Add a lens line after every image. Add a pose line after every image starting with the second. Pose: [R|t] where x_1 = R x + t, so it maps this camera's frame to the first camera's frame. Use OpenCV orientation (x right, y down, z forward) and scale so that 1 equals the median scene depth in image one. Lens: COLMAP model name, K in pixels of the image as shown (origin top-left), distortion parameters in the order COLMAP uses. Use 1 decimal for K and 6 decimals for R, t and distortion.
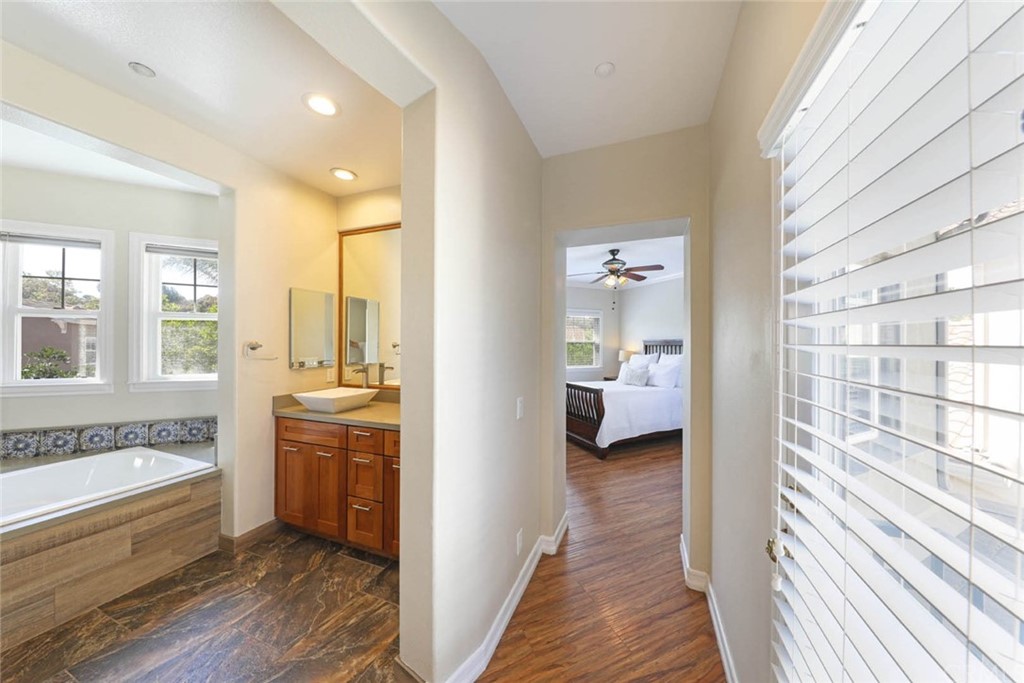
lens RADIAL K [[327.1, 0, 517.3], [0, 327.1, 340.0], [0, 0, 1]] dist [-0.001595, -0.002209]
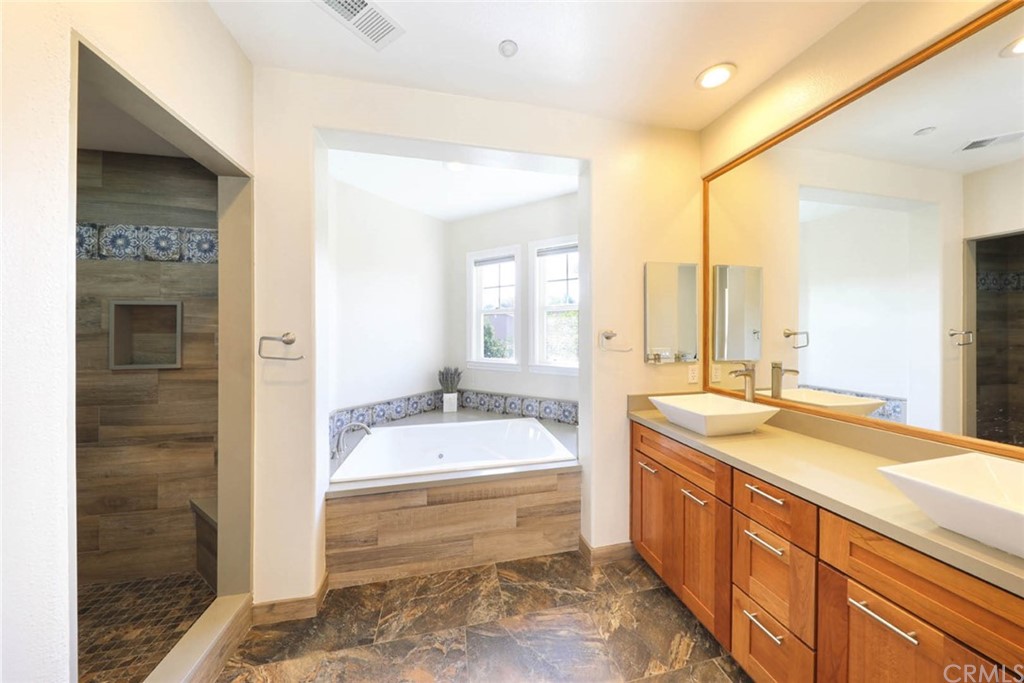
lens RADIAL K [[327.1, 0, 517.3], [0, 327.1, 340.0], [0, 0, 1]] dist [-0.001595, -0.002209]
pose [[0.563567, 0.013030, -0.825967, -0.227255], [0.014405, 0.999569, 0.025598, 0.006820], [0.825945, -0.026324, 0.563136, 0.312274]]
